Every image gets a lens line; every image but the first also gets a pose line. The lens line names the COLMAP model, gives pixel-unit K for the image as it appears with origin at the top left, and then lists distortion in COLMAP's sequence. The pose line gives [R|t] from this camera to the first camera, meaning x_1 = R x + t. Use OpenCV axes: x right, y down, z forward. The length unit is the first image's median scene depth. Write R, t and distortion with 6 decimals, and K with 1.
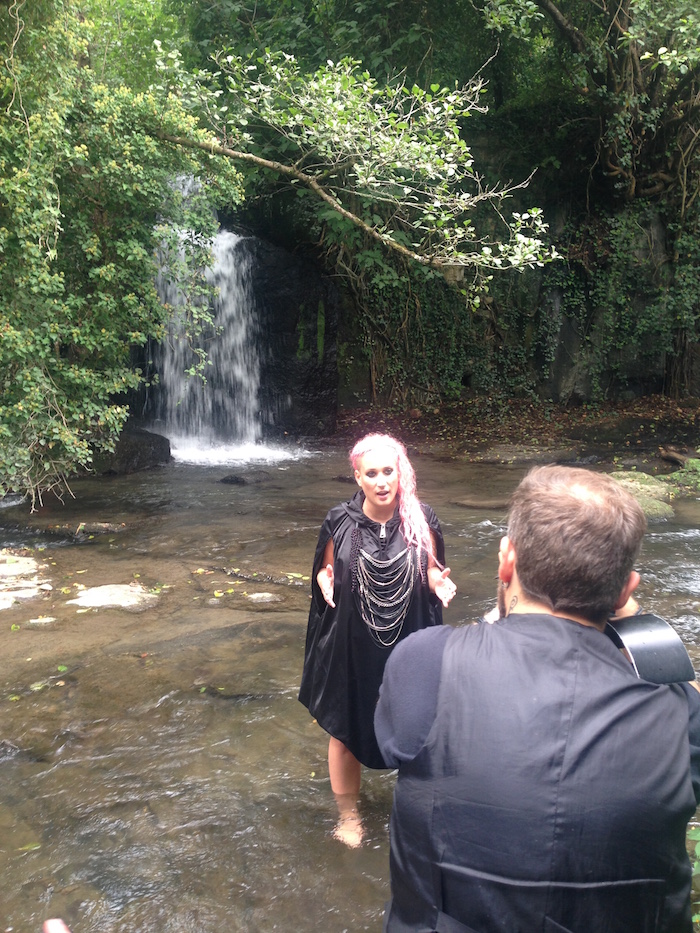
lens RADIAL K [[897.3, 0, 351.7], [0, 897.3, 466.5], [0, 0, 1]] dist [-0.006054, 0.000000]
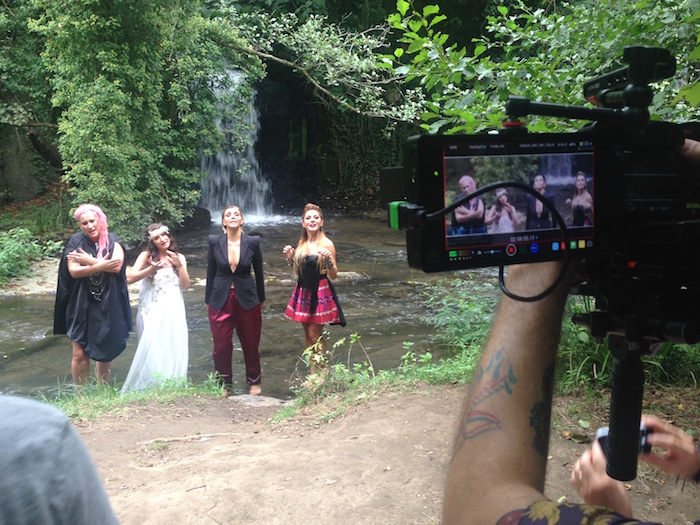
lens RADIAL K [[796.9, 0, 348.4], [0, 796.9, 262.1], [0, 0, 1]] dist [0.038592, 0.000000]
pose [[0.999381, -0.019437, 0.029335, -0.007038], [0.018602, 0.999422, 0.028450, 0.037955], [-0.029871, -0.027886, 0.999165, -0.642610]]
